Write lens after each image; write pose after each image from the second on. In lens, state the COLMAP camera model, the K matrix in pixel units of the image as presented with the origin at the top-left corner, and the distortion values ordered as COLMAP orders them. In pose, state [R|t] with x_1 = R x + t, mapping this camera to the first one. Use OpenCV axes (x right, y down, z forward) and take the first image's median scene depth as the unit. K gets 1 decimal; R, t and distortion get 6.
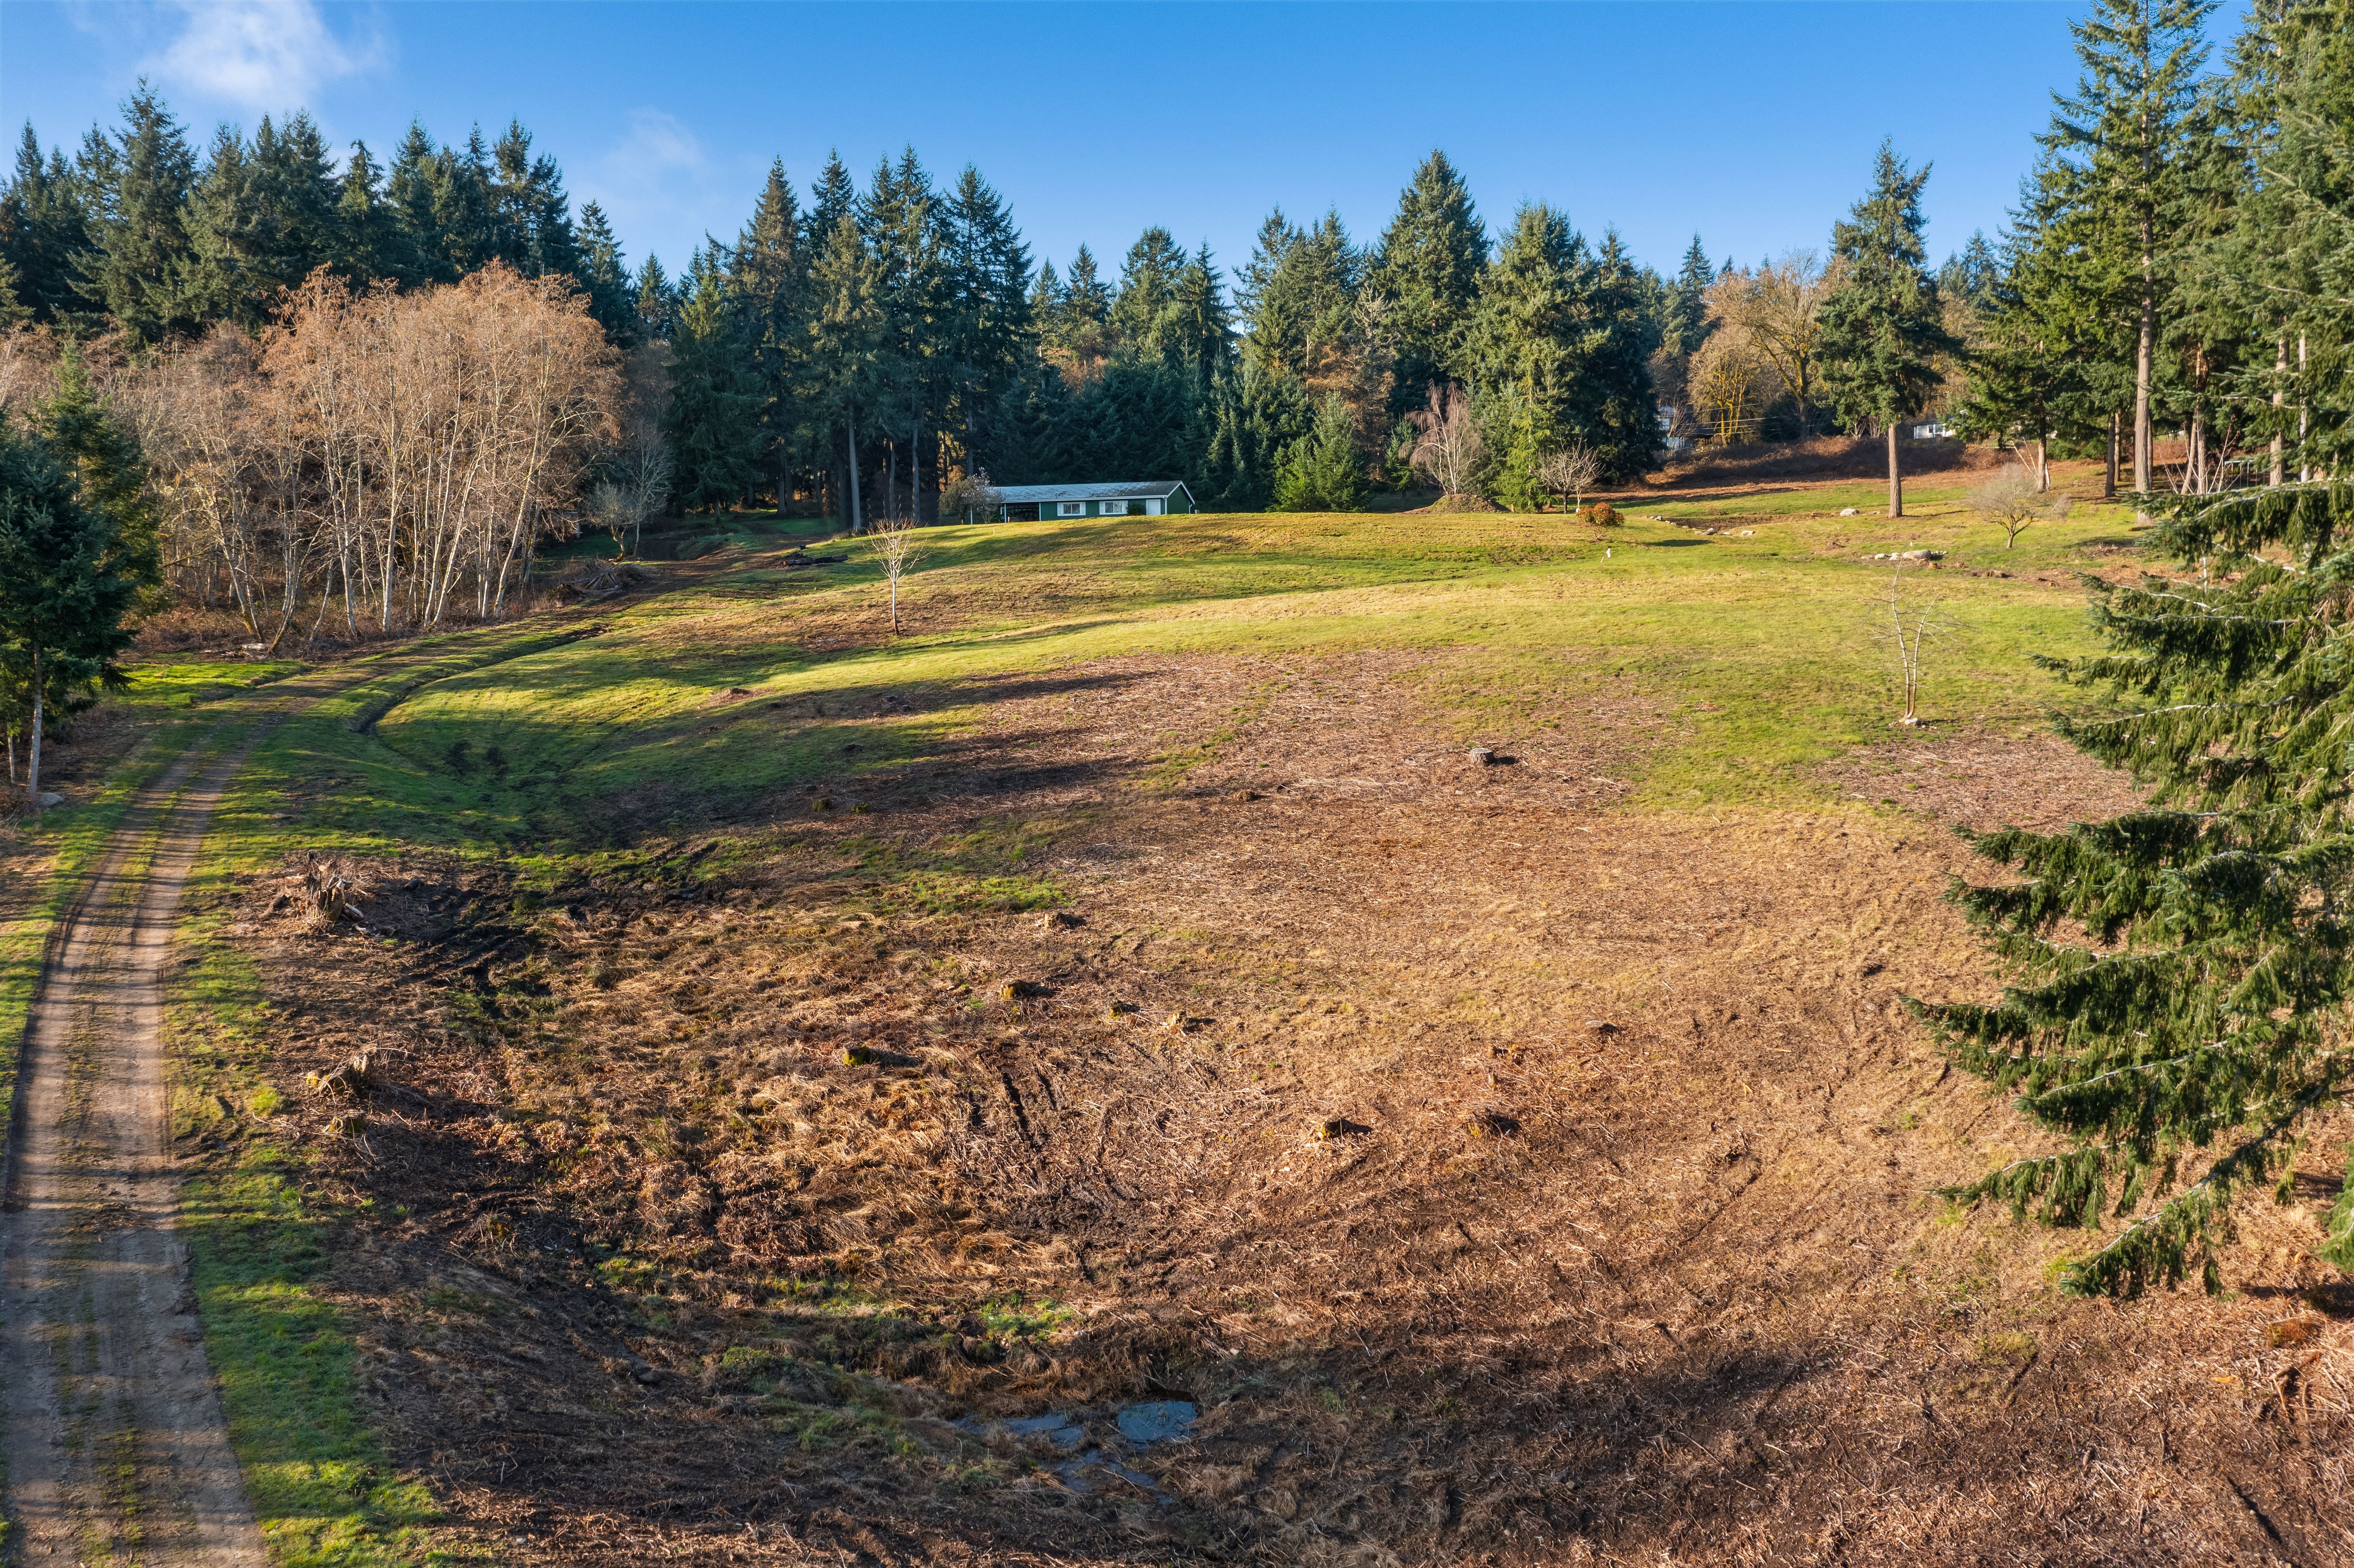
lens RADIAL K [[1861.7, 0, 1199.6], [0, 1861.7, 842.2], [0, 0, 1]] dist [-0.012430, -0.008683]
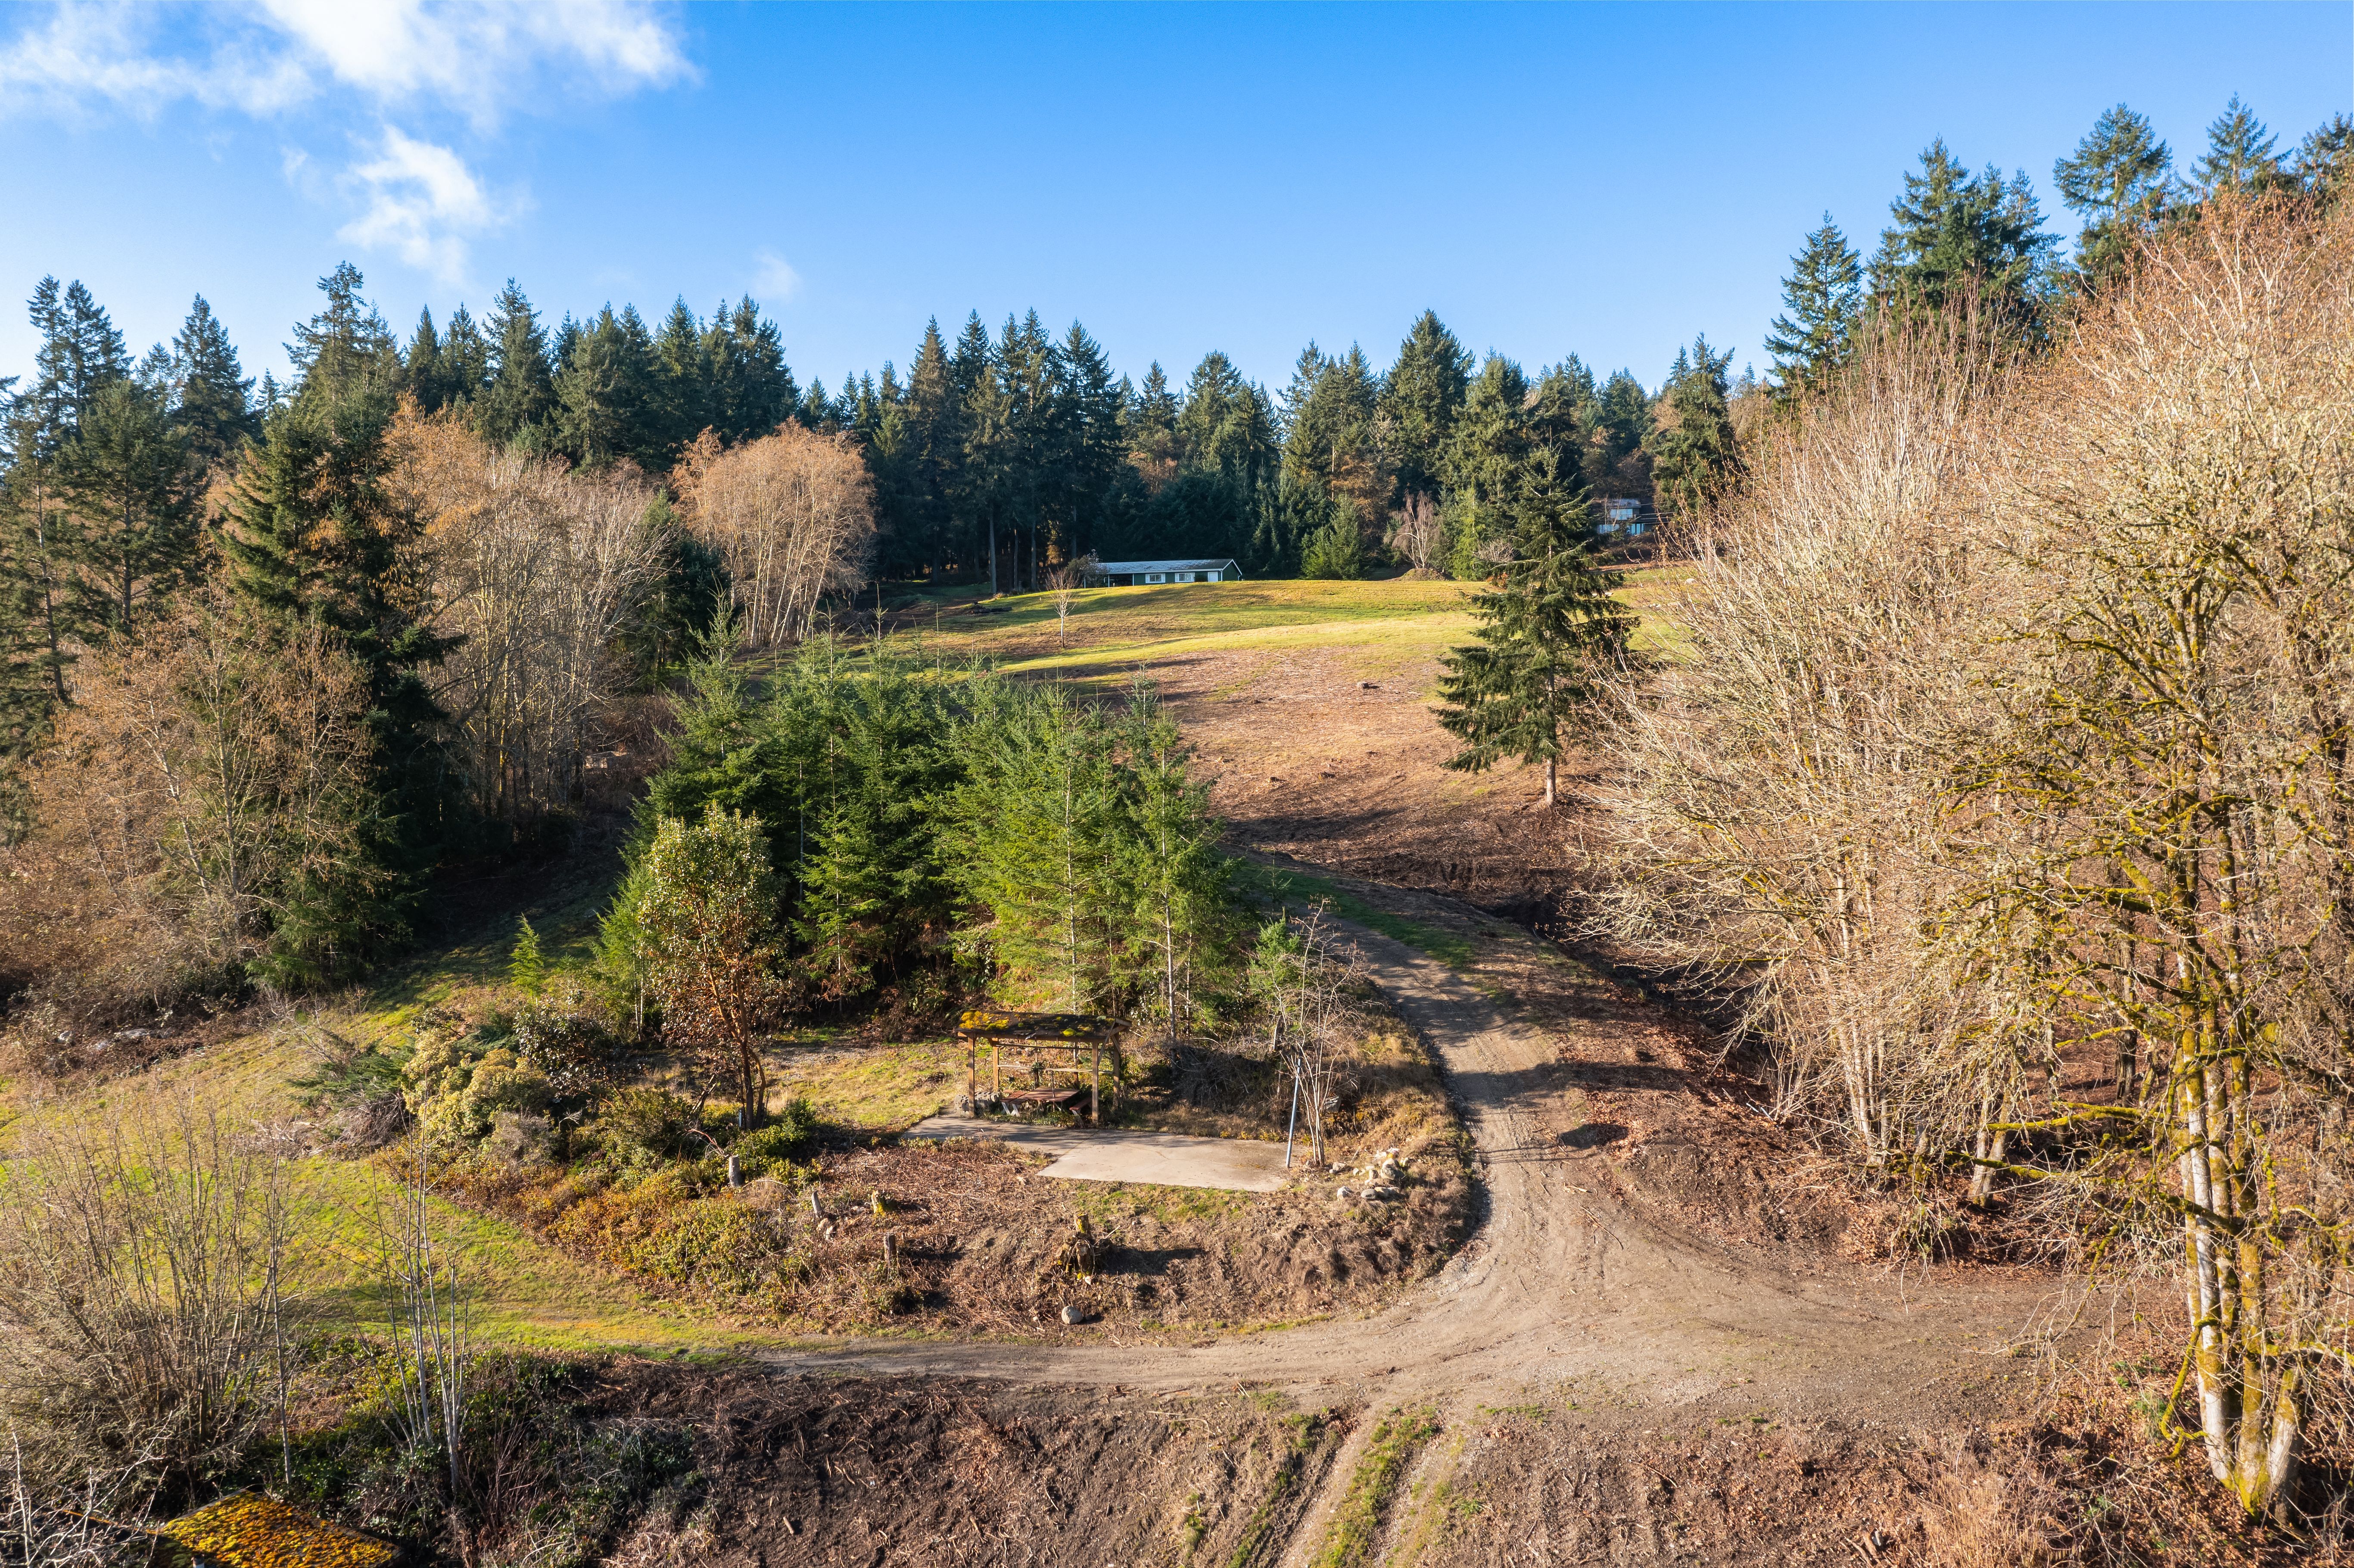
lens RADIAL K [[1861.7, 0, 1170.5], [0, 1861.7, 783.3], [0, 0, 1]] dist [-0.012430, -0.008683]
pose [[0.998910, 0.005965, -0.046295, 0.008008], [-0.009204, 0.997501, -0.070055, 0.063781], [0.045761, 0.070404, 0.996468, -0.336437]]
